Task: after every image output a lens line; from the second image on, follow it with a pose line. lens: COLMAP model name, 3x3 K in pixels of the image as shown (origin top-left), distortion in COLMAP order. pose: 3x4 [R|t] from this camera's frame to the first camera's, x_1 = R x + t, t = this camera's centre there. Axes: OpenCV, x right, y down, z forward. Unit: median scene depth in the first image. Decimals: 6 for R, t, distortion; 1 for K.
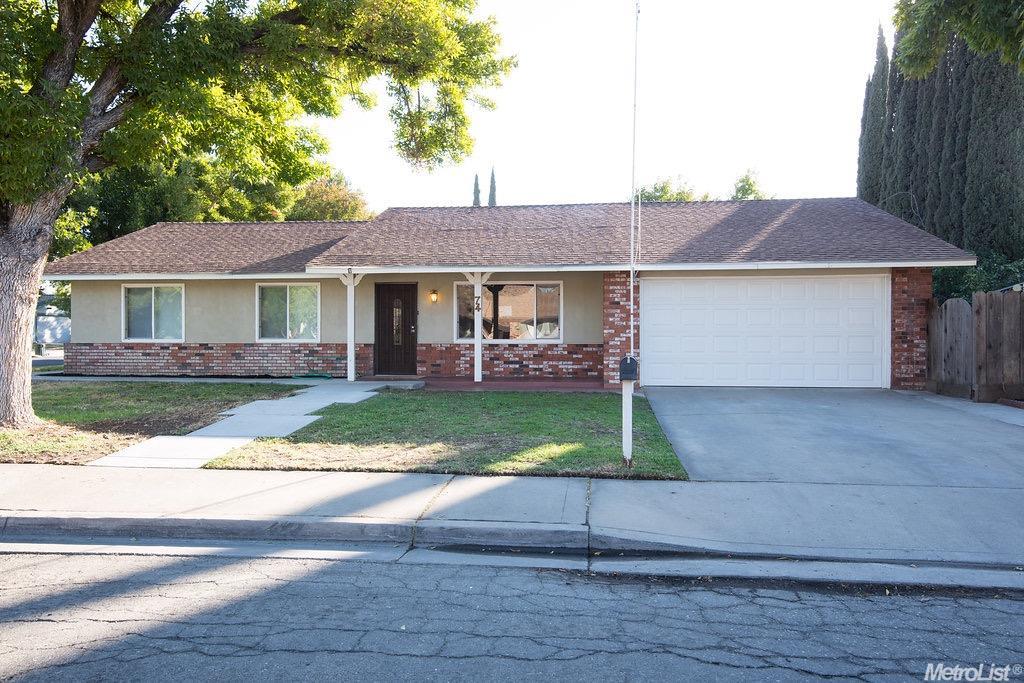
lens RADIAL K [[684.2, 0, 511.3], [0, 684.2, 342.8], [0, 0, 1]] dist [0.029866, 0.003525]
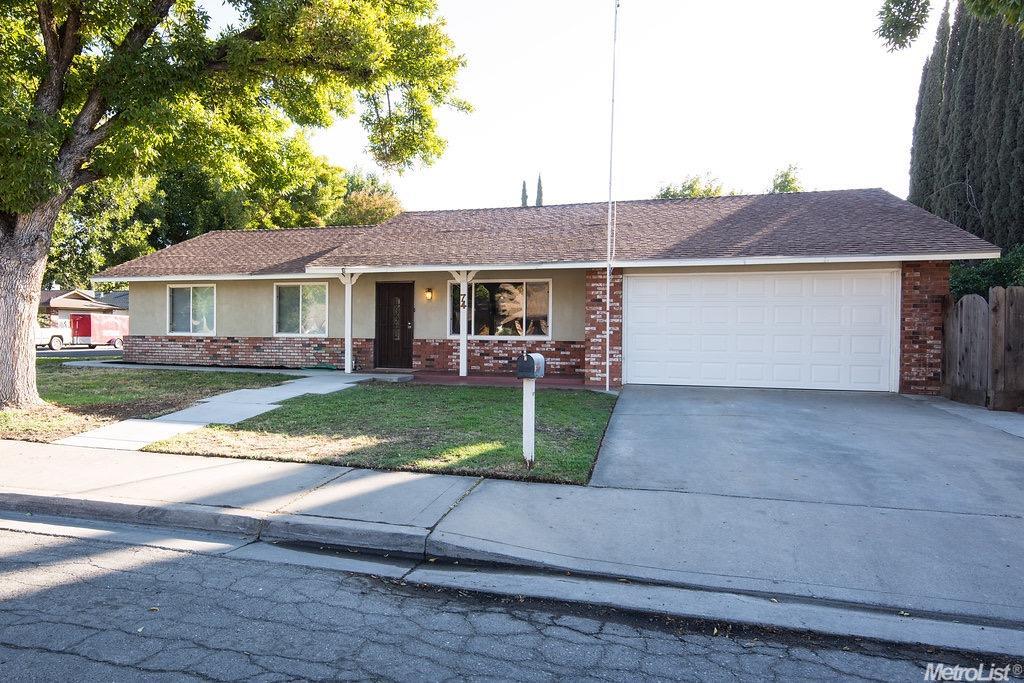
lens RADIAL K [[620.7, 0, 511.2], [0, 620.7, 342.3], [0, 0, 1]] dist [0.018411, -0.005523]
pose [[0.983129, 0.010667, -0.182601, 0.225718], [-0.009919, 0.999938, 0.005010, -0.000115], [0.182643, -0.003114, 0.983174, 0.101397]]
